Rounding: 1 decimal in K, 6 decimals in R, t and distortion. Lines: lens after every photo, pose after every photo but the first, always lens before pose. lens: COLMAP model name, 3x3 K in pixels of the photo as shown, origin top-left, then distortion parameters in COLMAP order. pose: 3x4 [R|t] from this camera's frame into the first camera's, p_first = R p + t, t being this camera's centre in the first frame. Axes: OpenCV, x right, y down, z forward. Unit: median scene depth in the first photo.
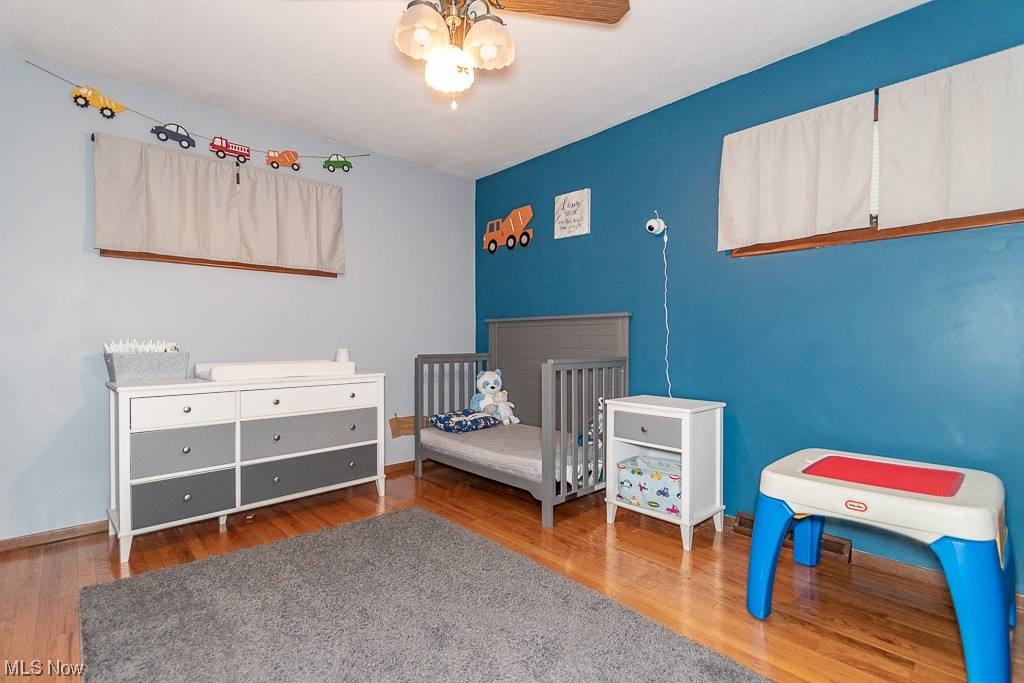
lens RADIAL K [[478.6, 0, 511.4], [0, 478.6, 343.9], [0, 0, 1]] dist [0.009591, -0.005551]
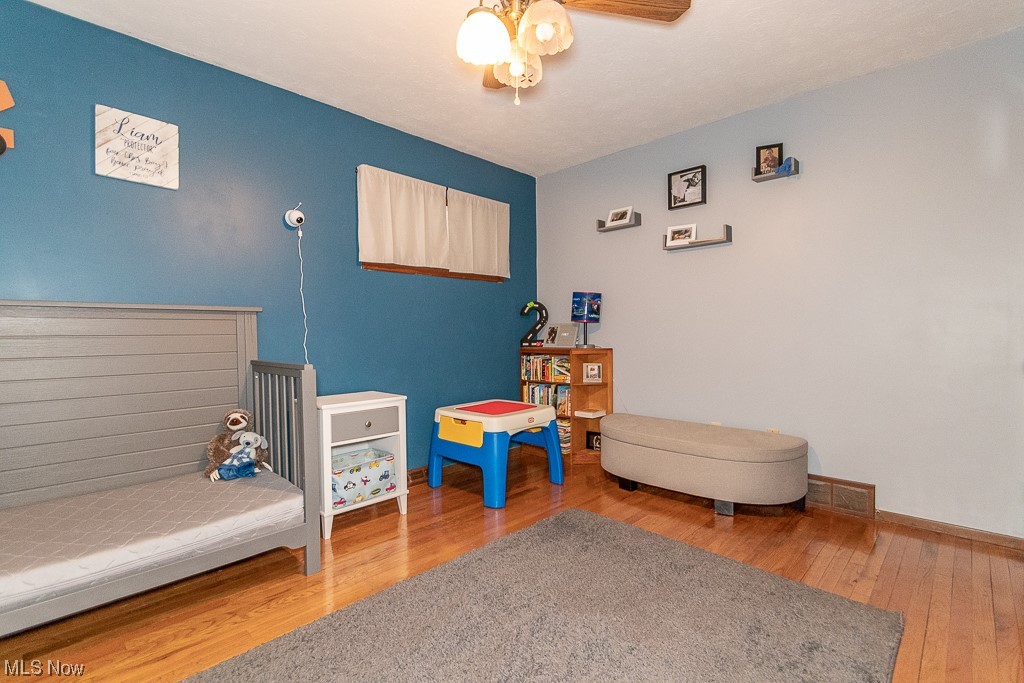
lens RADIAL K [[478.6, 0, 511.0], [0, 478.6, 339.6], [0, 0, 1]] dist [0.009591, -0.005551]
pose [[-0.061580, -0.017094, 0.997956, -0.554254], [0.014280, 0.999736, 0.018006, -0.015114], [-0.998000, 0.015360, -0.061319, 0.530540]]
